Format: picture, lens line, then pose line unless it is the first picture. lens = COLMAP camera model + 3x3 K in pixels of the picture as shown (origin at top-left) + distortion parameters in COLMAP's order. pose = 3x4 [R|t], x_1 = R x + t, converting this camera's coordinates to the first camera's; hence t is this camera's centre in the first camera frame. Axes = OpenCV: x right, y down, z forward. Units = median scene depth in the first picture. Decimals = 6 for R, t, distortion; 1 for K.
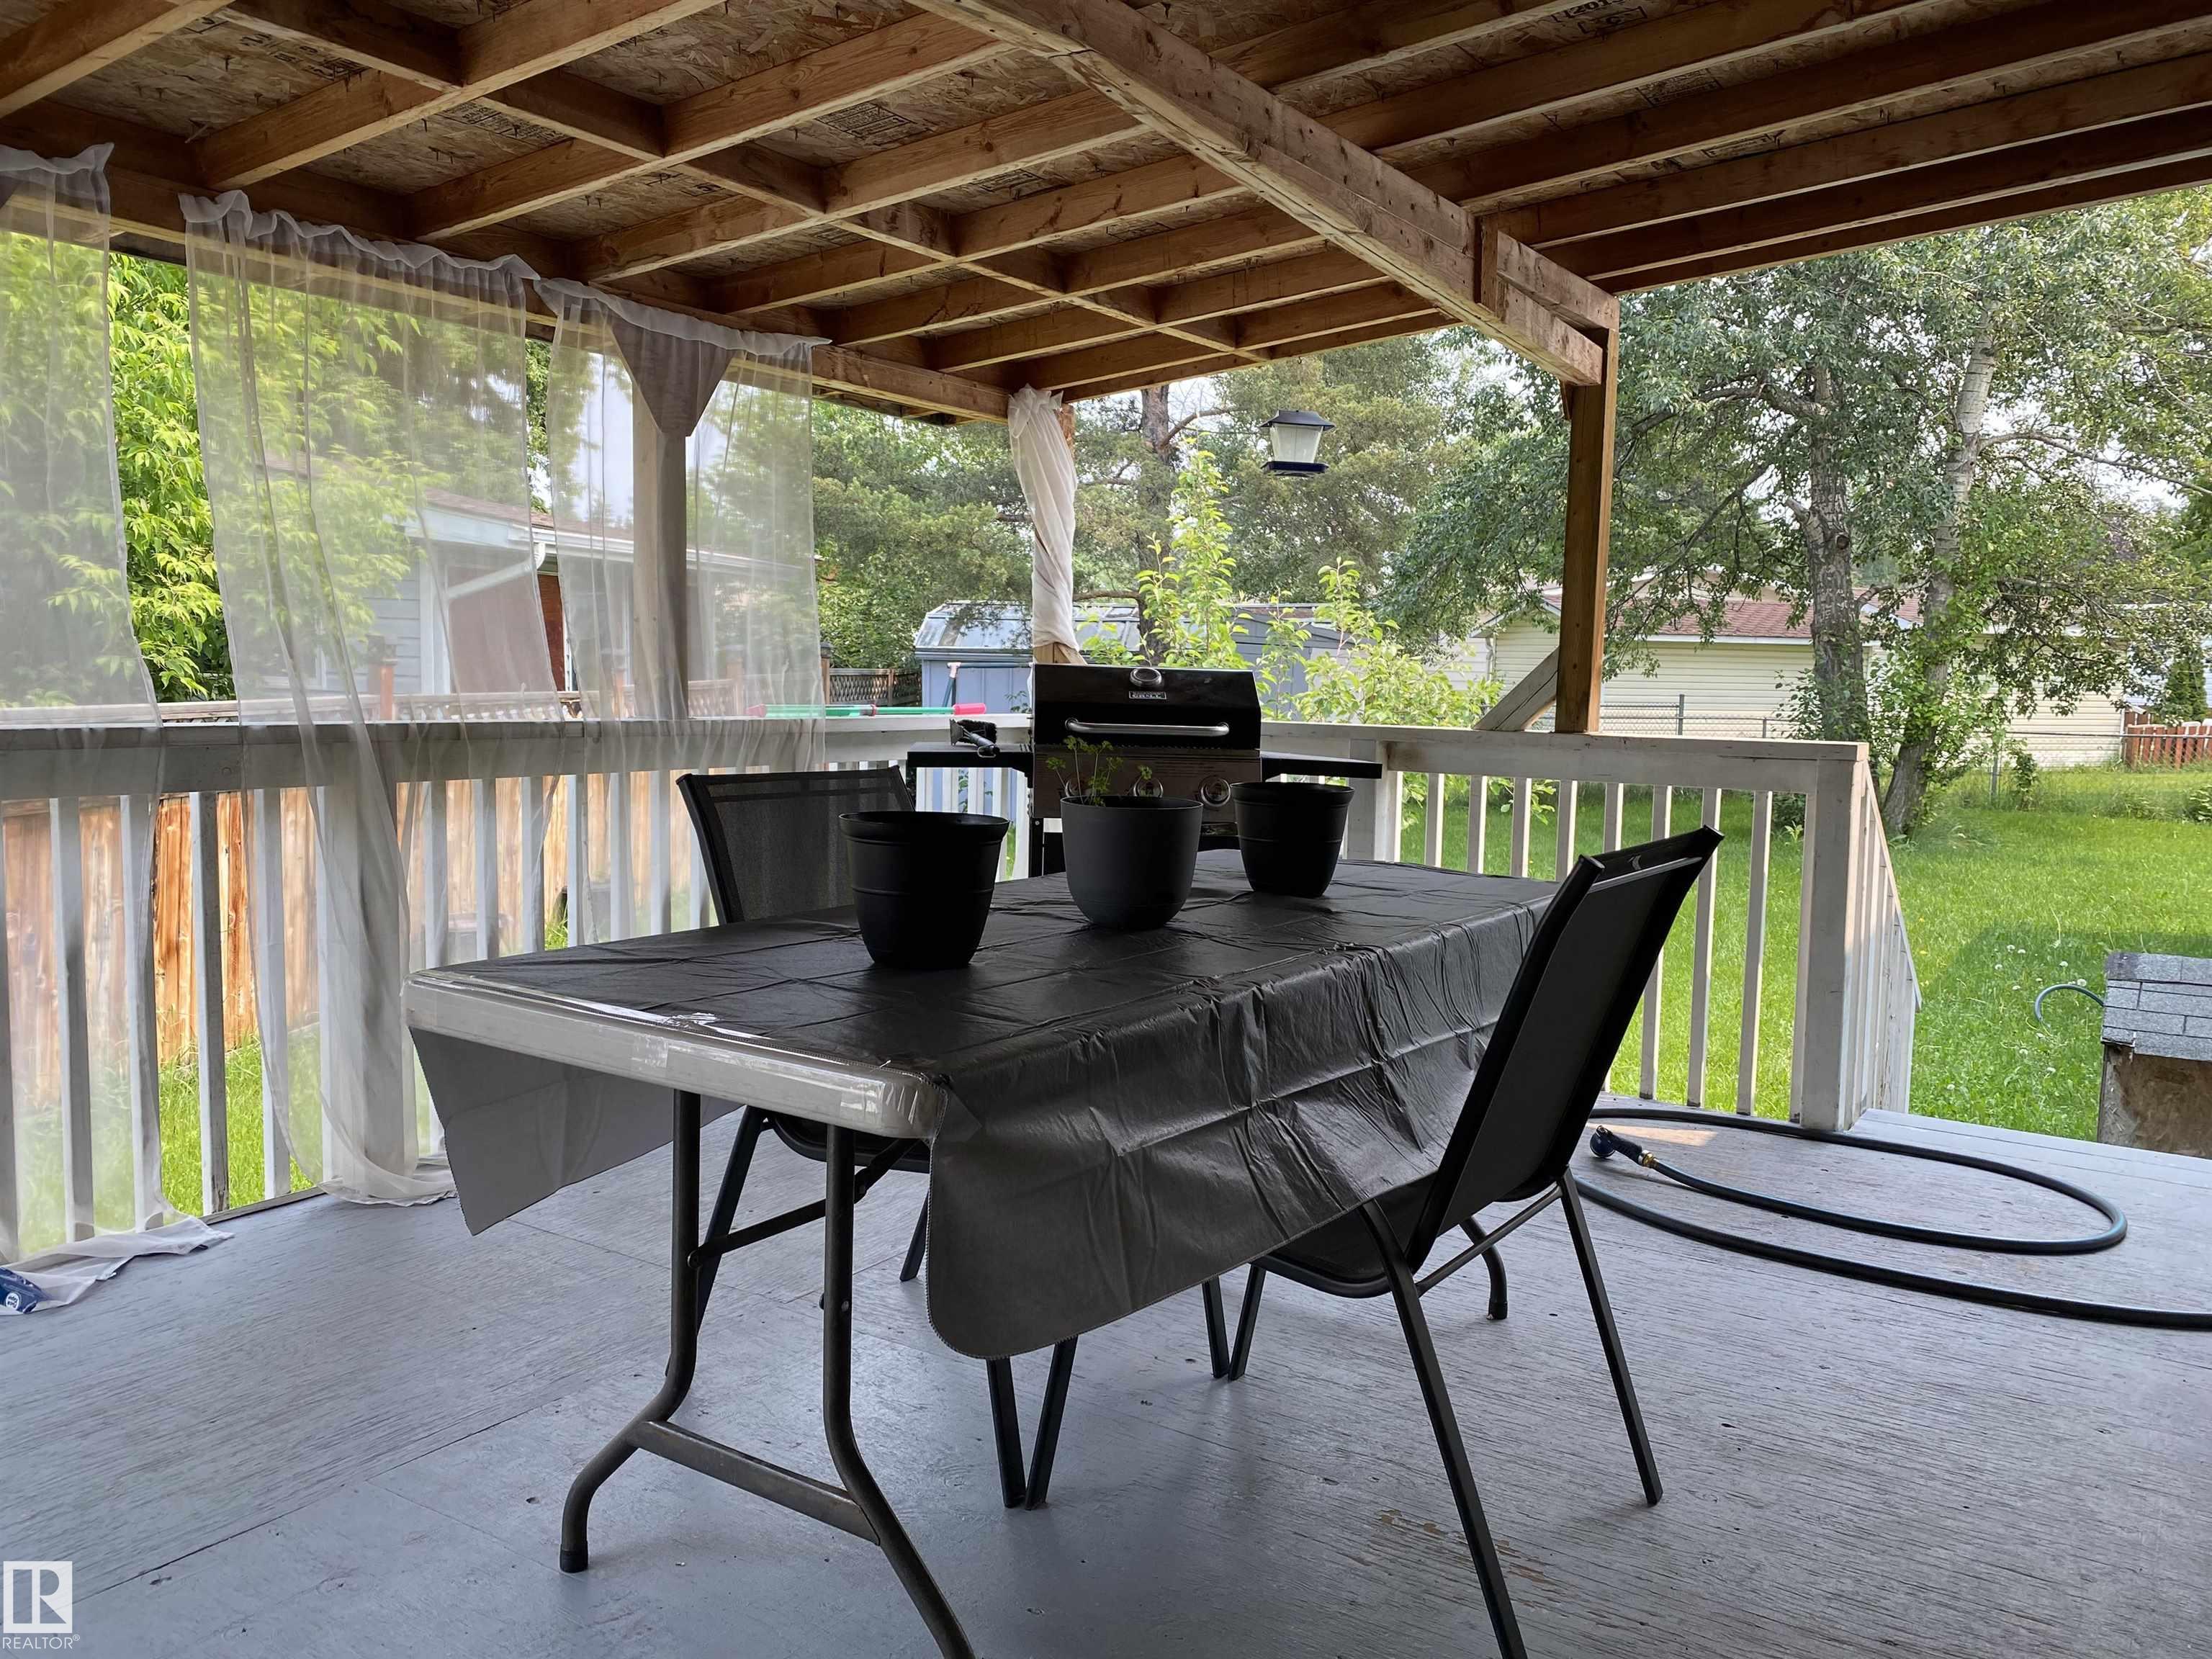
lens RADIAL K [[1672.8, 0, 1105.7], [0, 1672.8, 832.2], [0, 0, 1]] dist [0.019886, -0.045792]
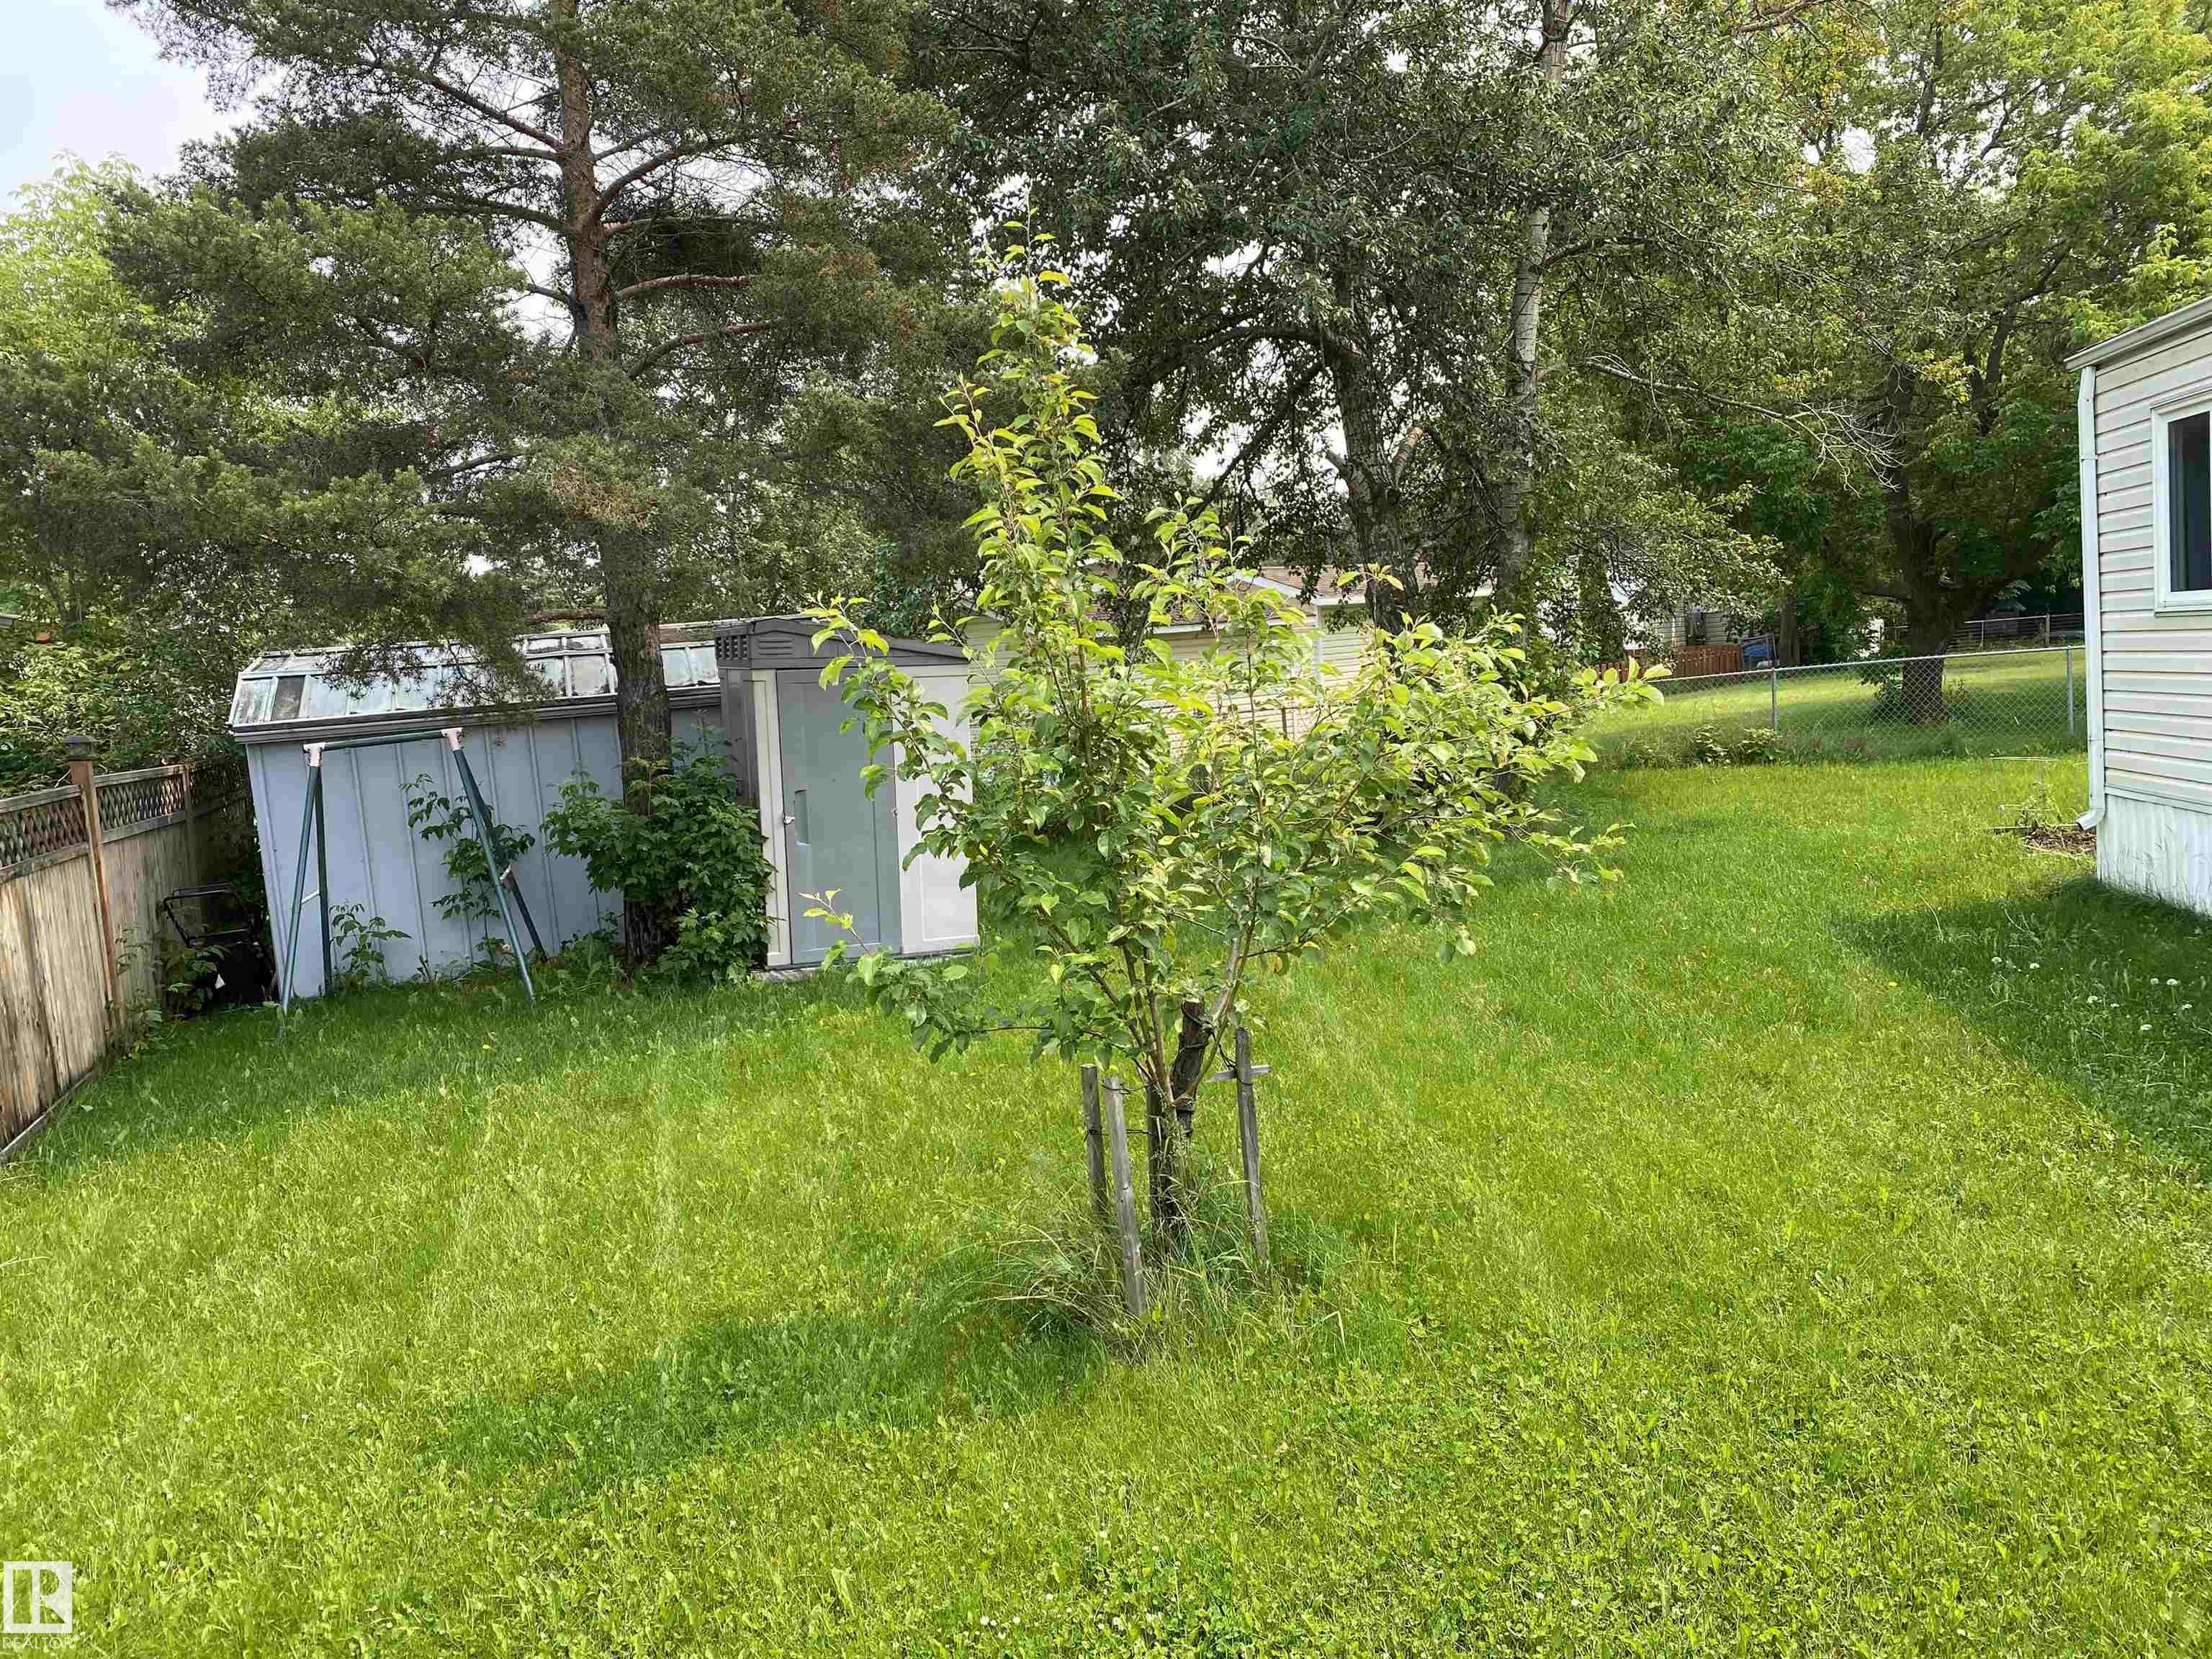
lens RADIAL K [[1672.8, 0, 1108.3], [0, 1672.8, 836.1], [0, 0, 1]] dist [0.019886, -0.045792]
pose [[0.899234, -0.132358, 0.416964, -0.089571], [0.138554, 0.990233, 0.015525, -0.033898], [-0.414946, 0.043811, 0.908790, 0.292574]]
